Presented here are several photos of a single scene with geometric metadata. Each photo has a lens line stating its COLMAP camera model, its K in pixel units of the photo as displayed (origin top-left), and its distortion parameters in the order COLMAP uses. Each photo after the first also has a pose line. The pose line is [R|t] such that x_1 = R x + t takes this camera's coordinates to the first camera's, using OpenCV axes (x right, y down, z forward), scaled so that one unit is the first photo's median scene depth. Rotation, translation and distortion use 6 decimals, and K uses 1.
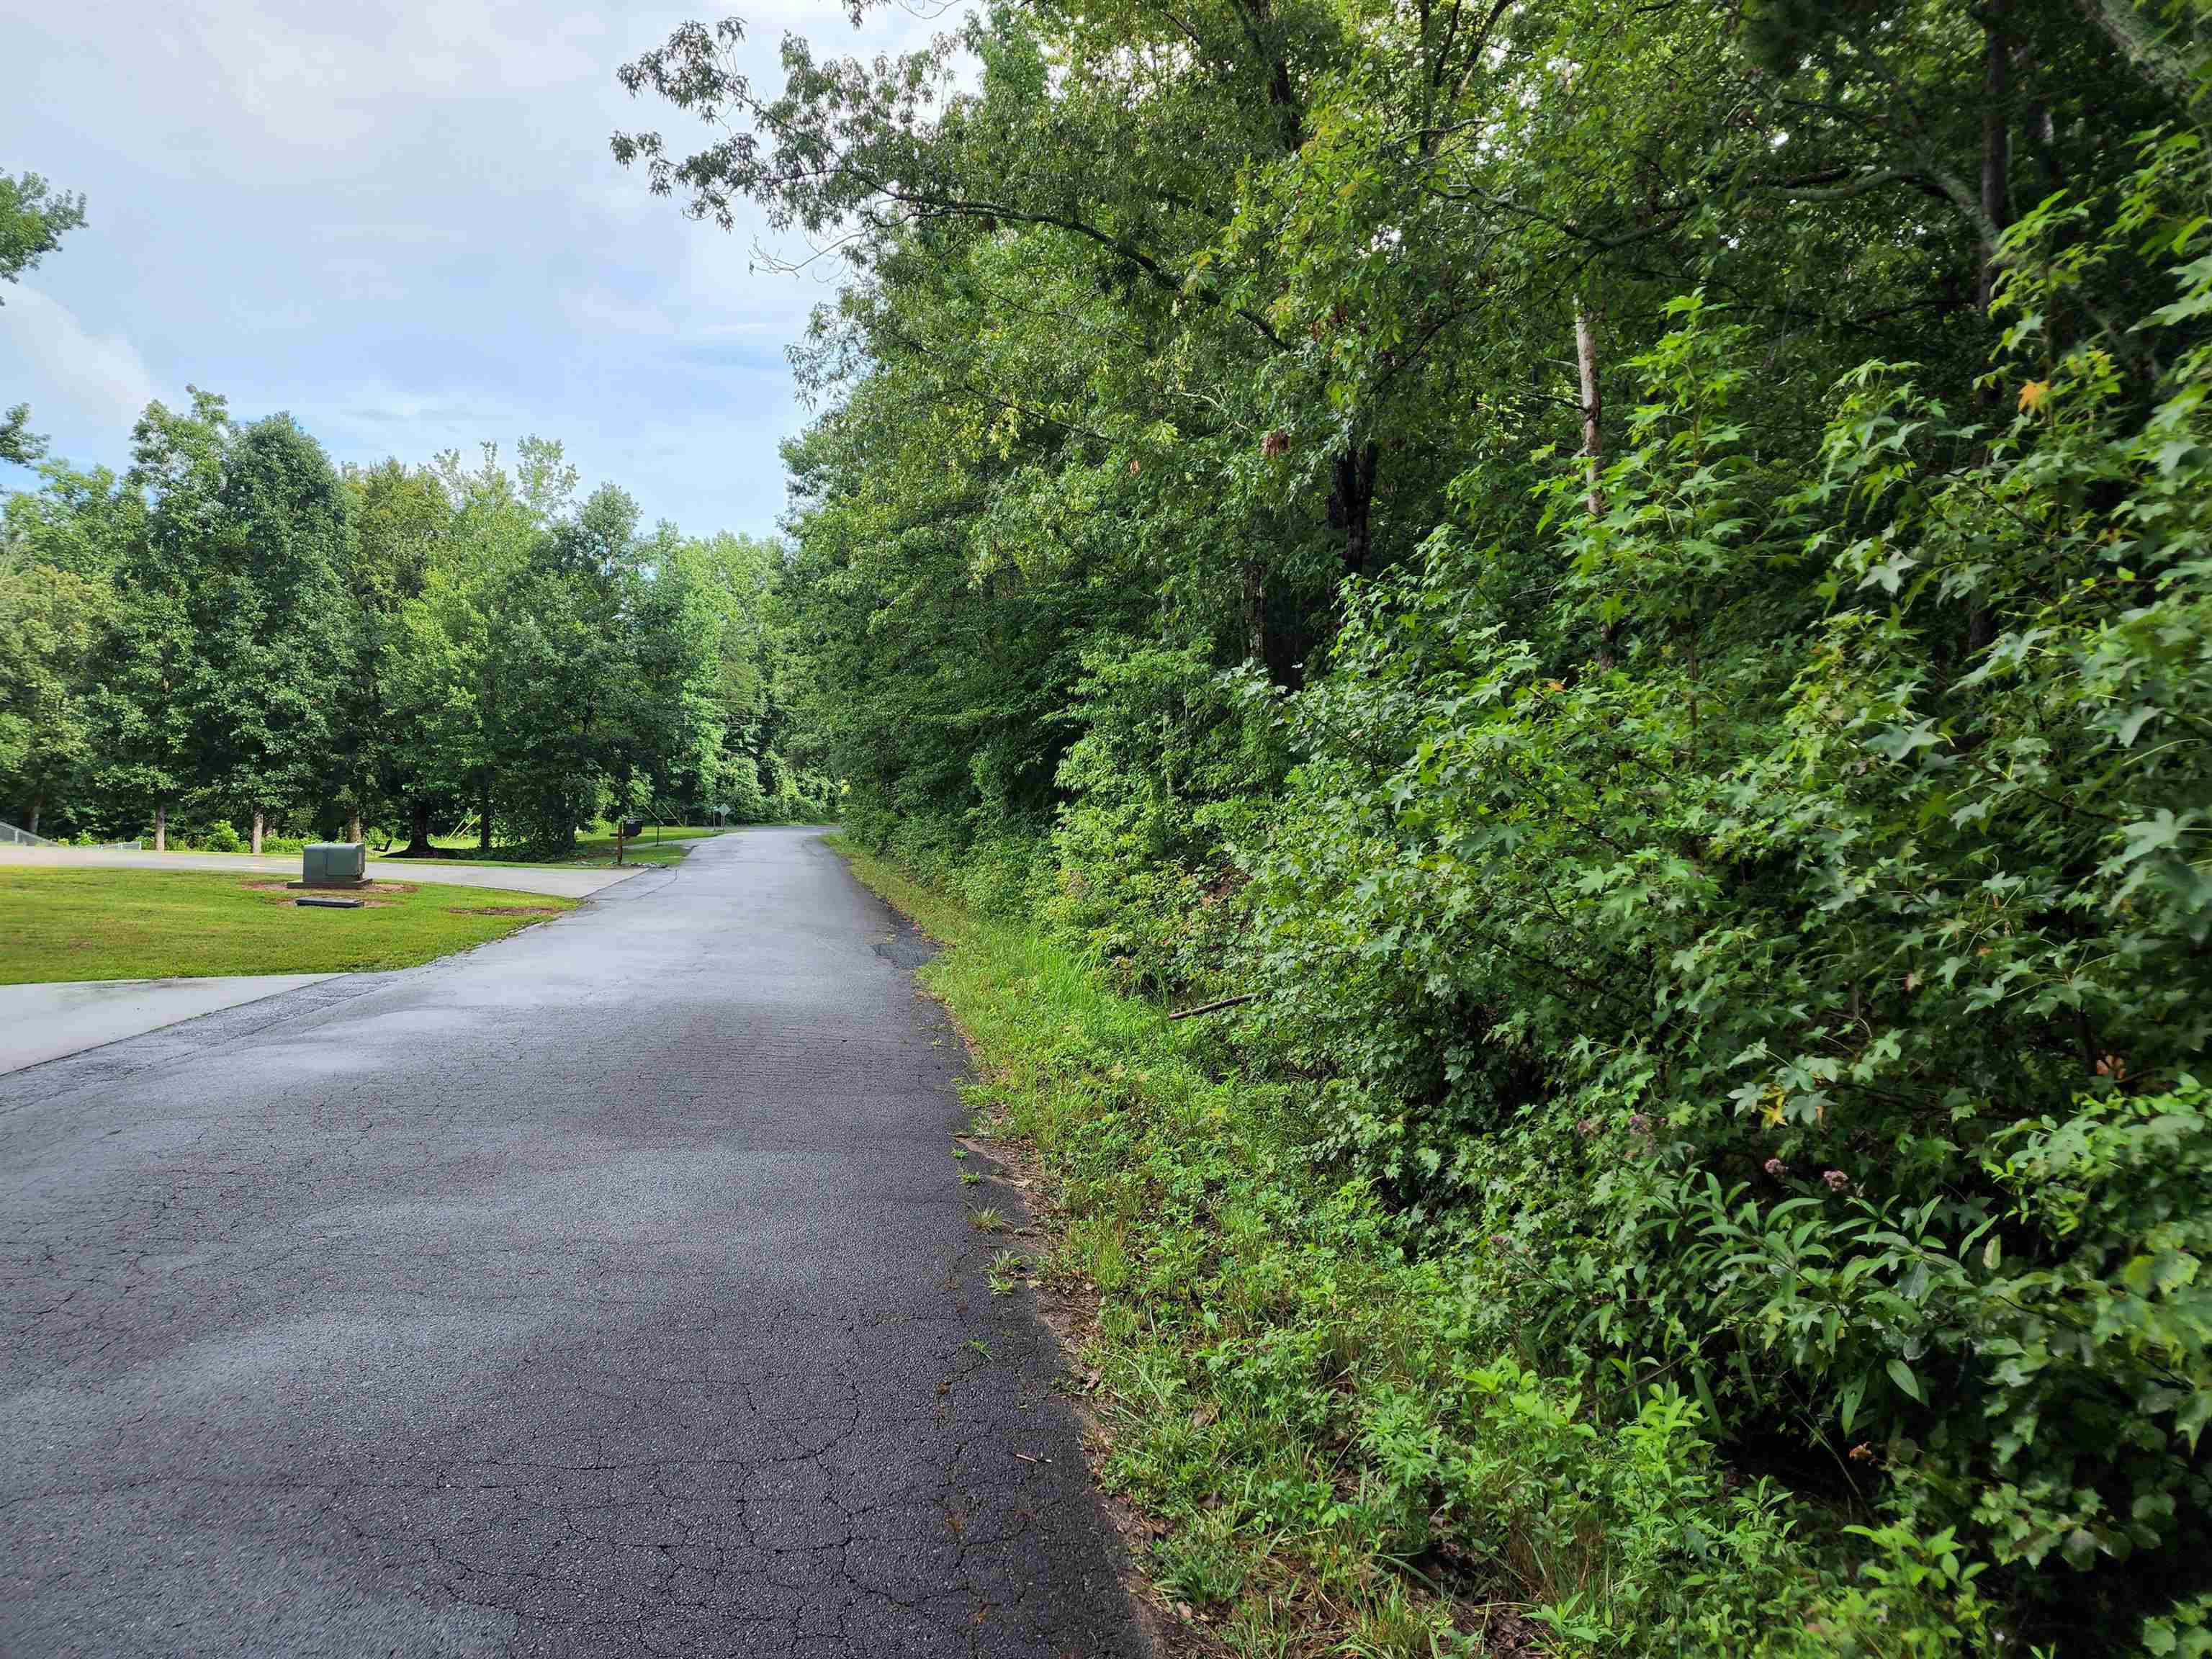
lens RADIAL K [[1445.1, 0, 1115.4], [0, 1445.1, 808.6], [0, 0, 1]] dist [0.050146, -0.050544]
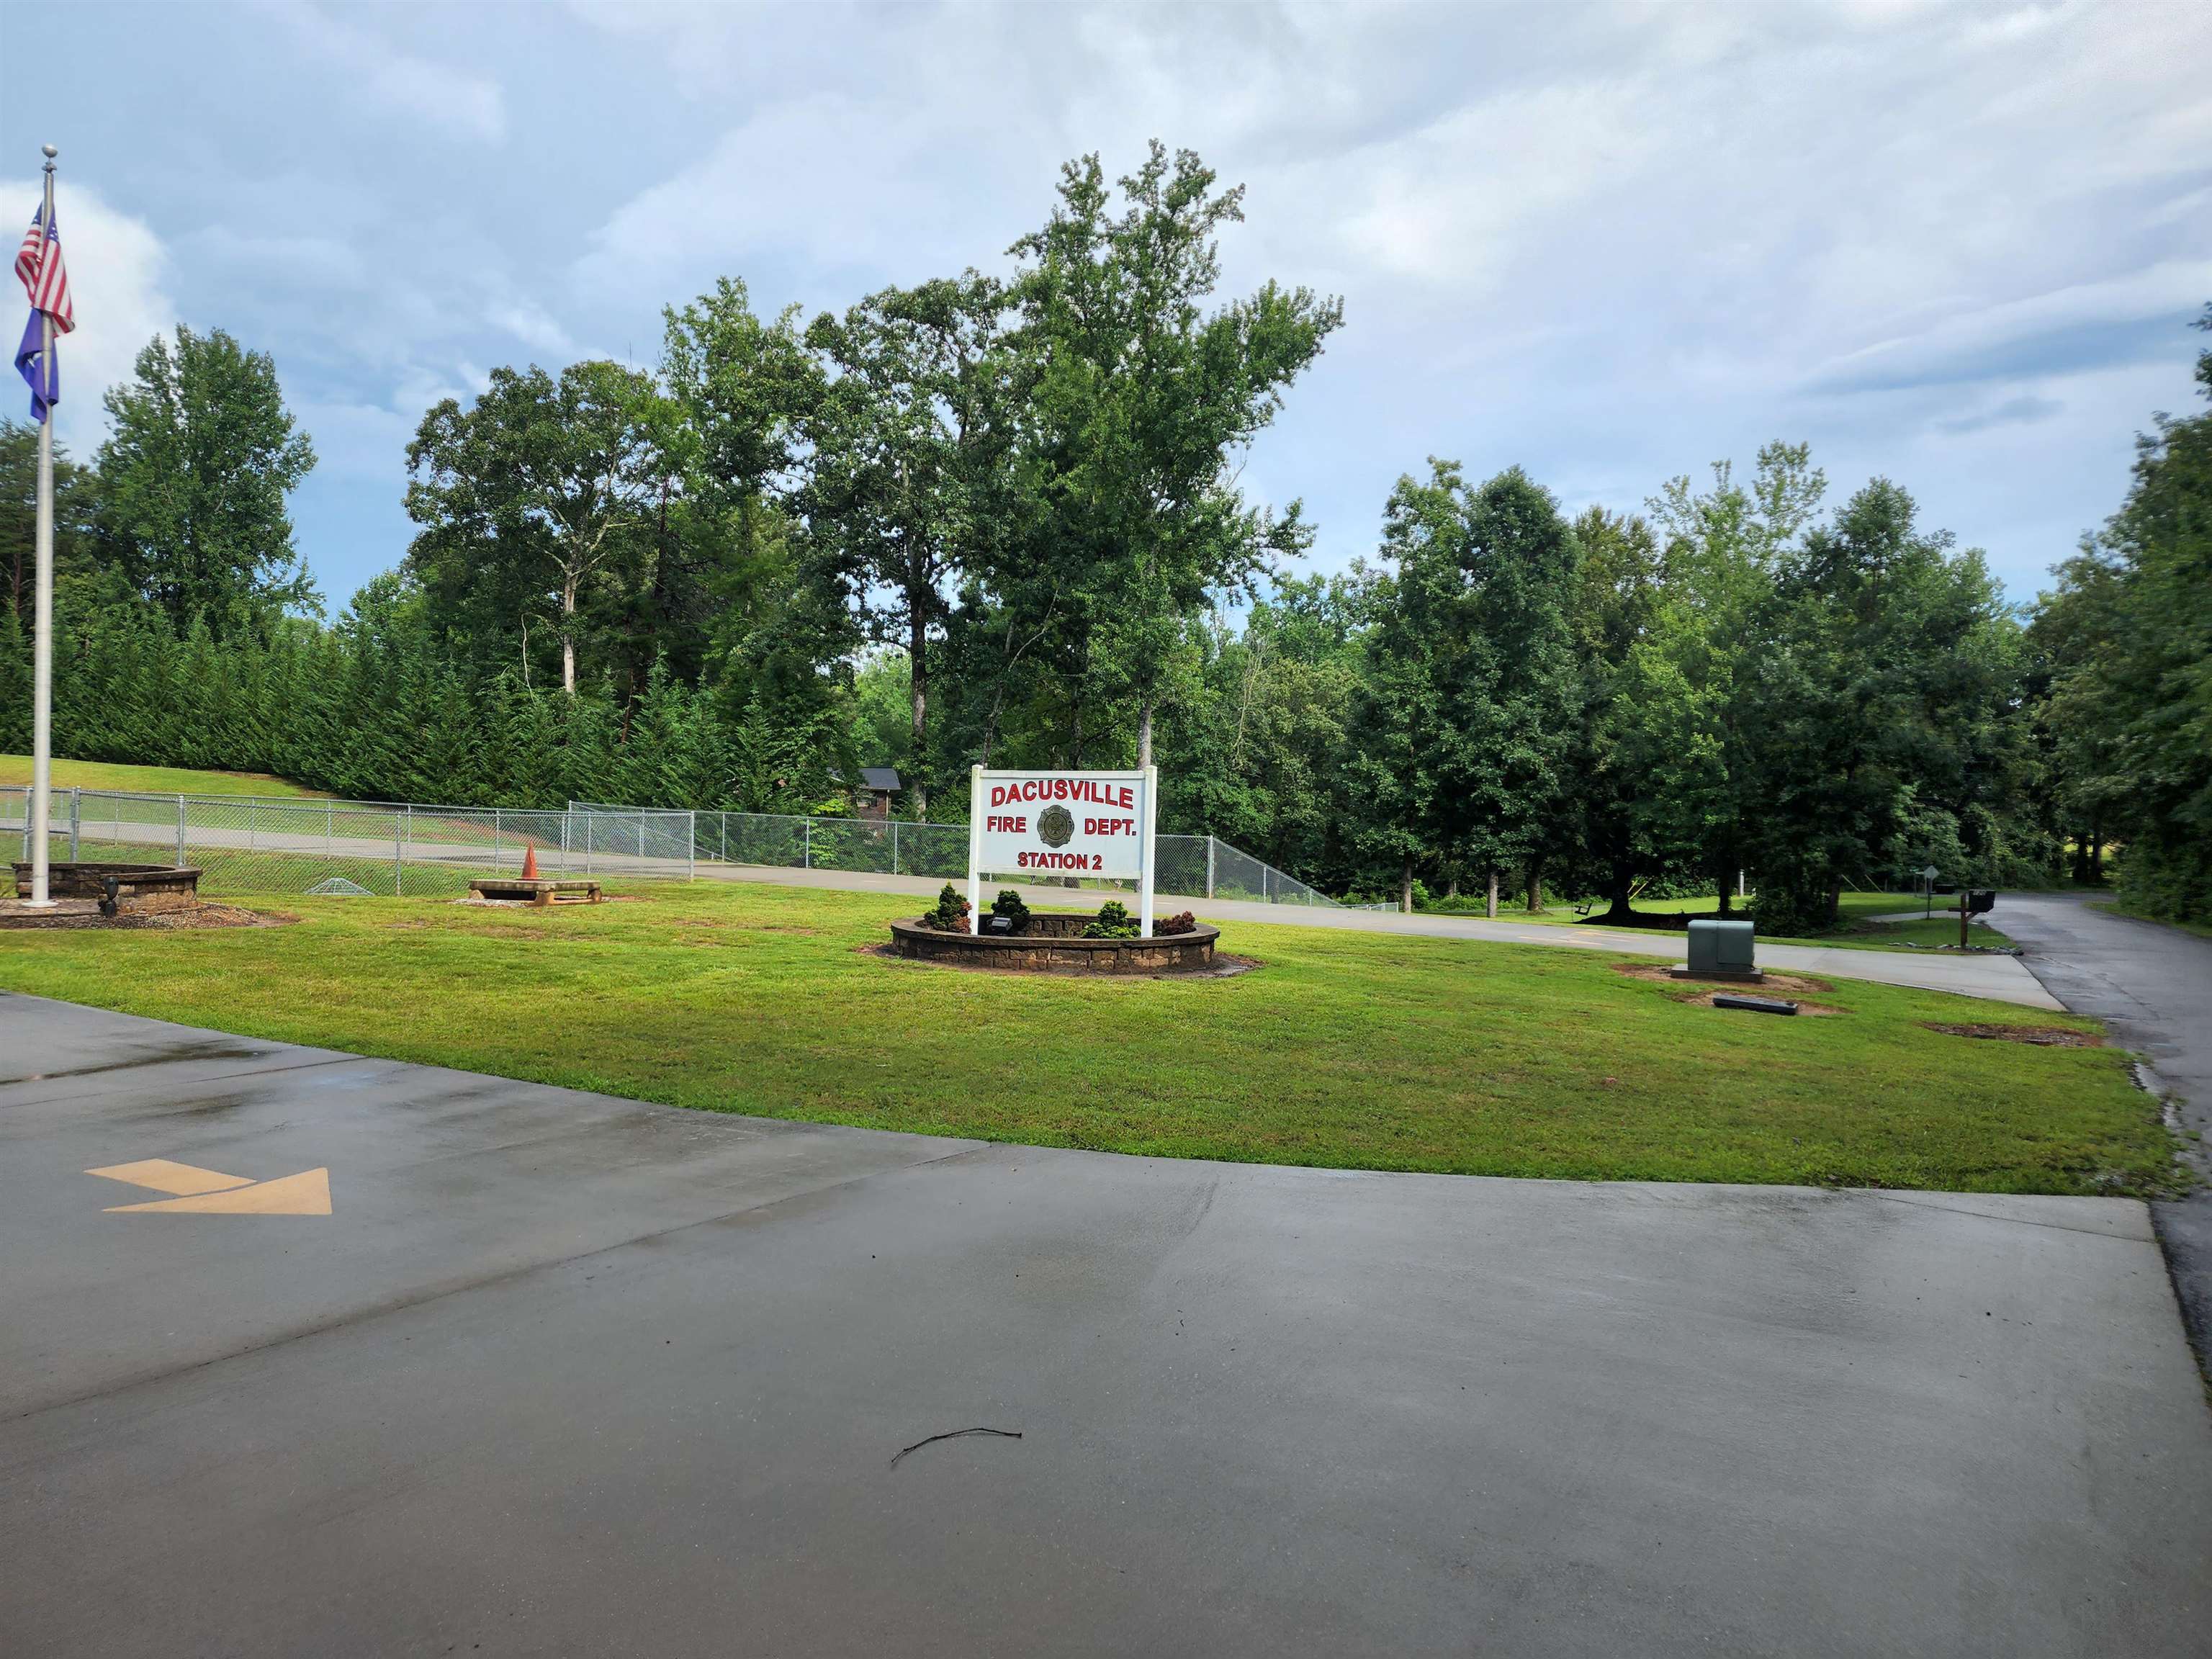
lens RADIAL K [[1445.1, 0, 1112.8], [0, 1445.1, 826.7], [0, 0, 1]] dist [0.050146, -0.050544]
pose [[0.745831, -0.014617, -0.665975, -0.127774], [-0.004672, 0.999620, -0.027172, -0.001800], [0.666119, 0.023377, 0.745479, 0.102818]]
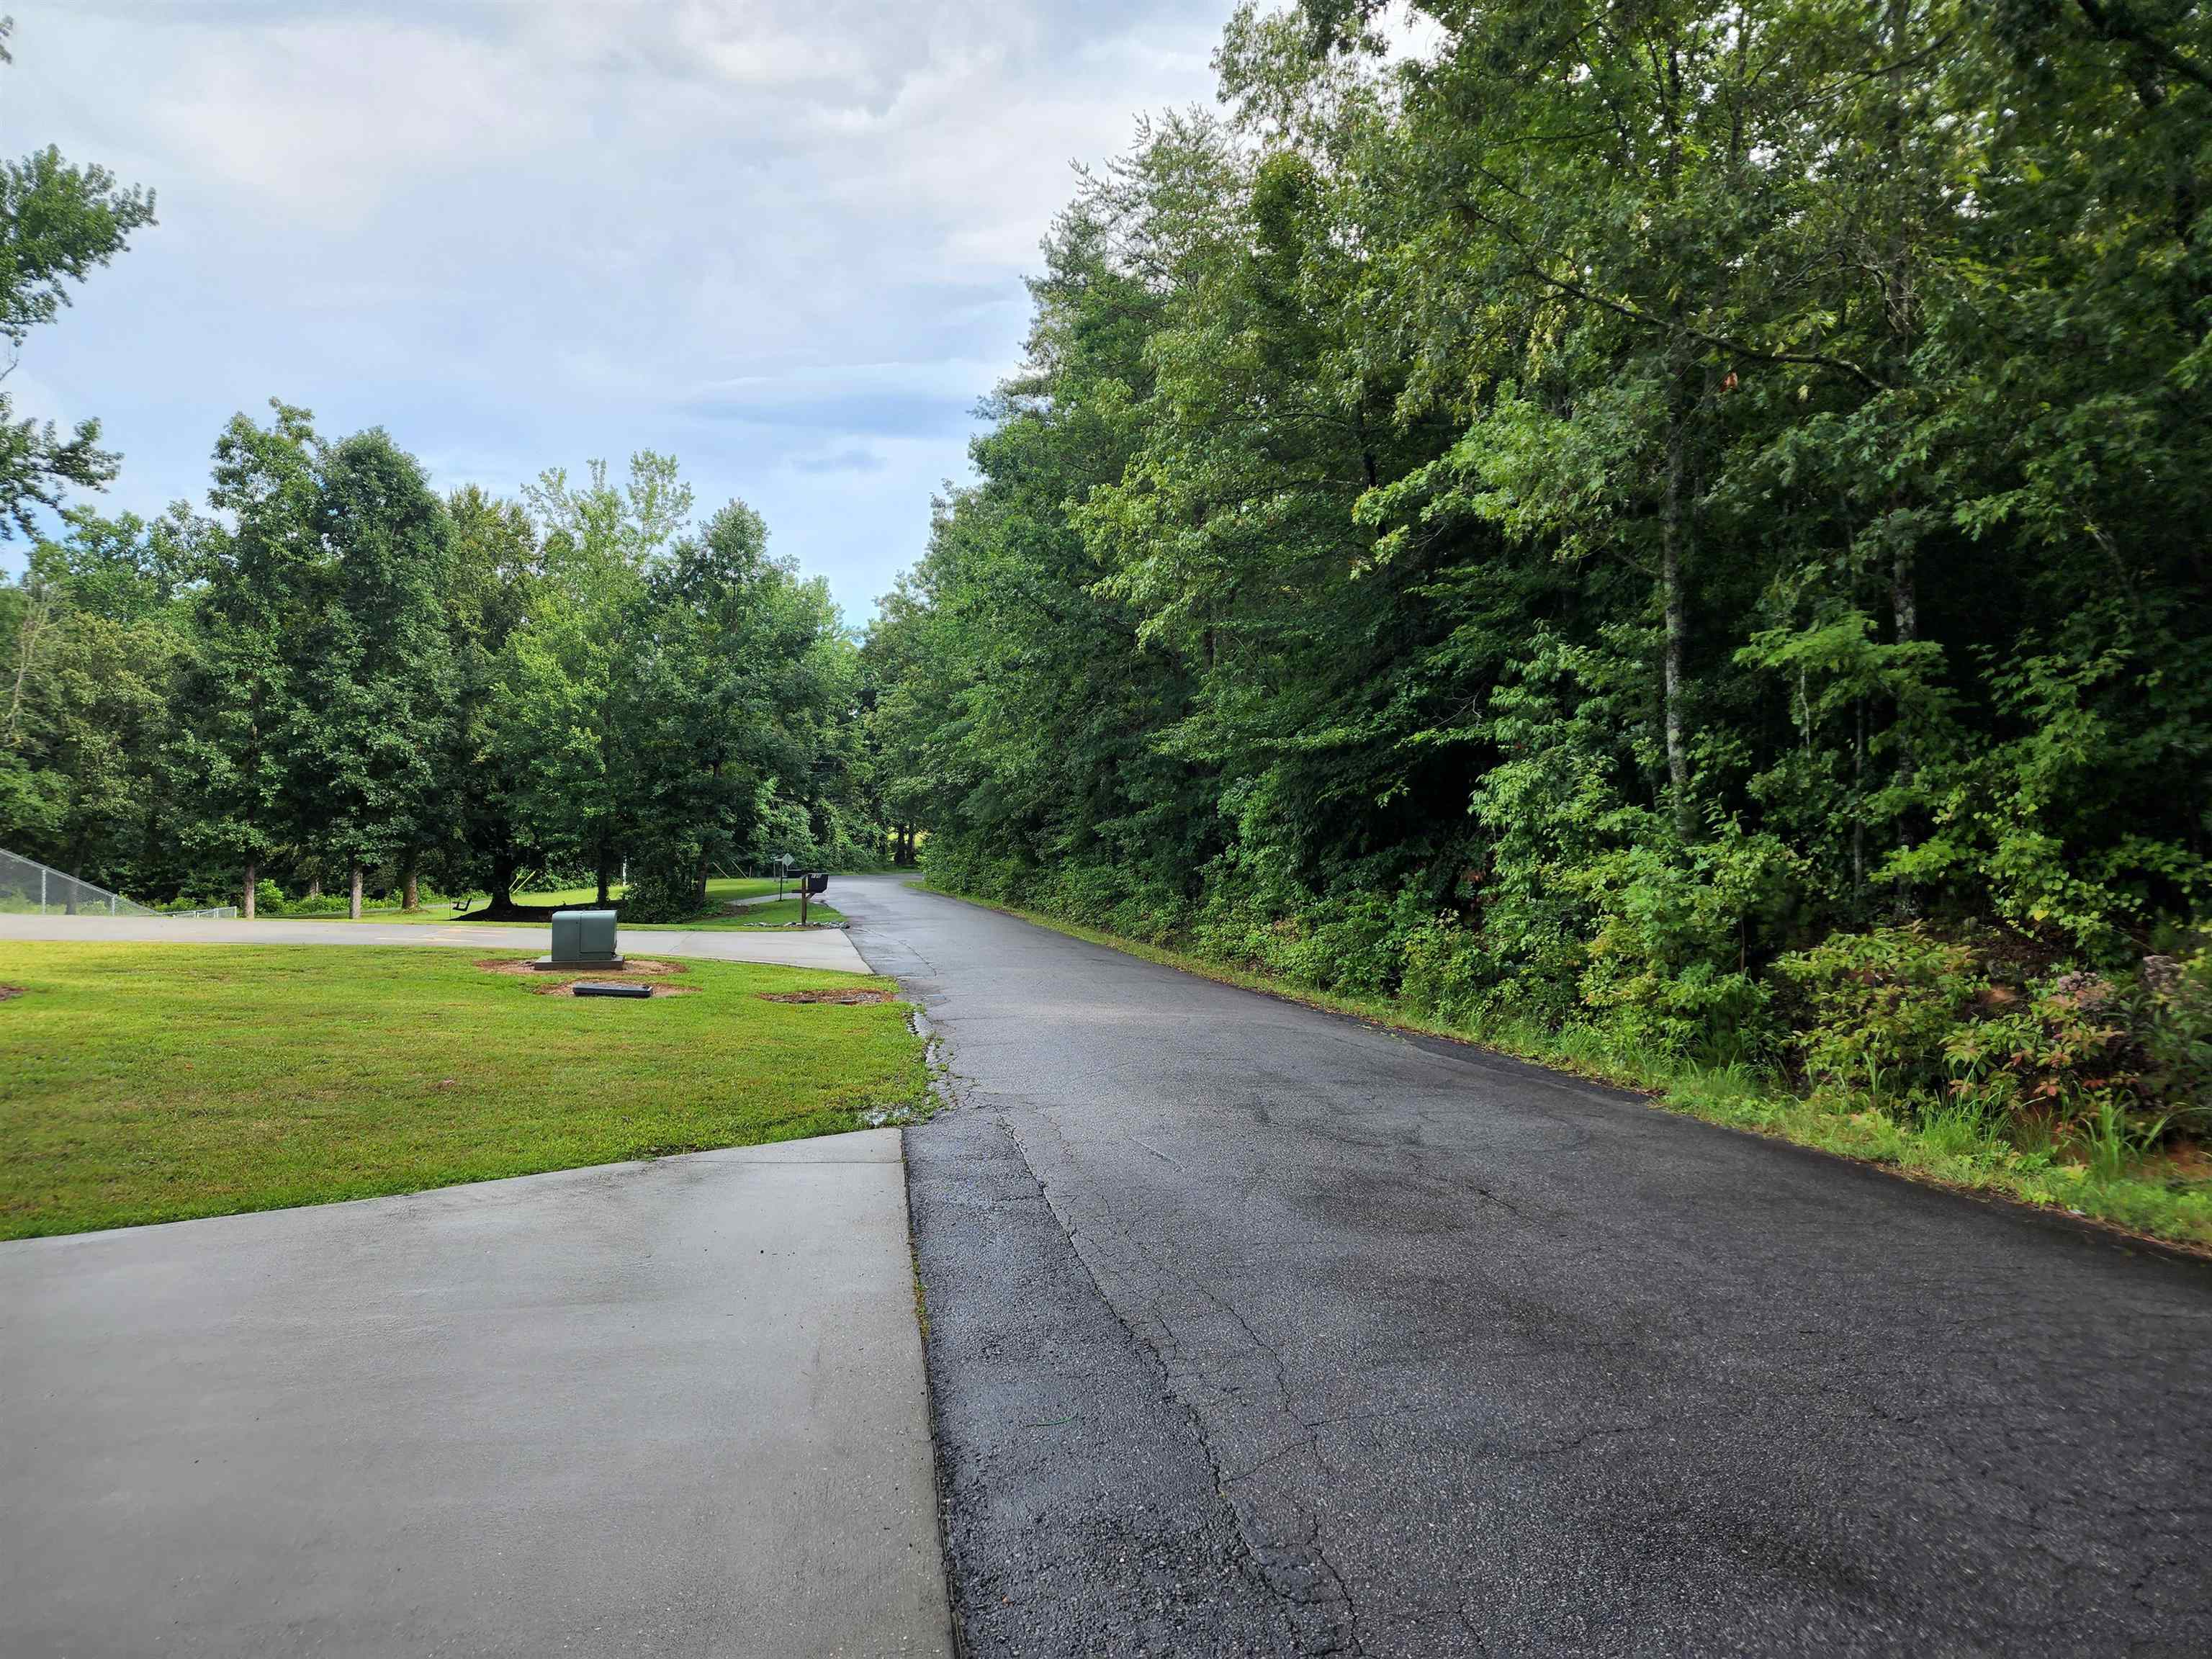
lens RADIAL K [[1445.1, 0, 1106.0], [0, 1445.1, 839.2], [0, 0, 1]] dist [0.050146, -0.050544]
pose [[0.999865, -0.015607, -0.005128, -0.122049], [0.015560, 0.999837, -0.009107, -0.001717], [0.005269, 0.009026, 0.999945, 0.106584]]
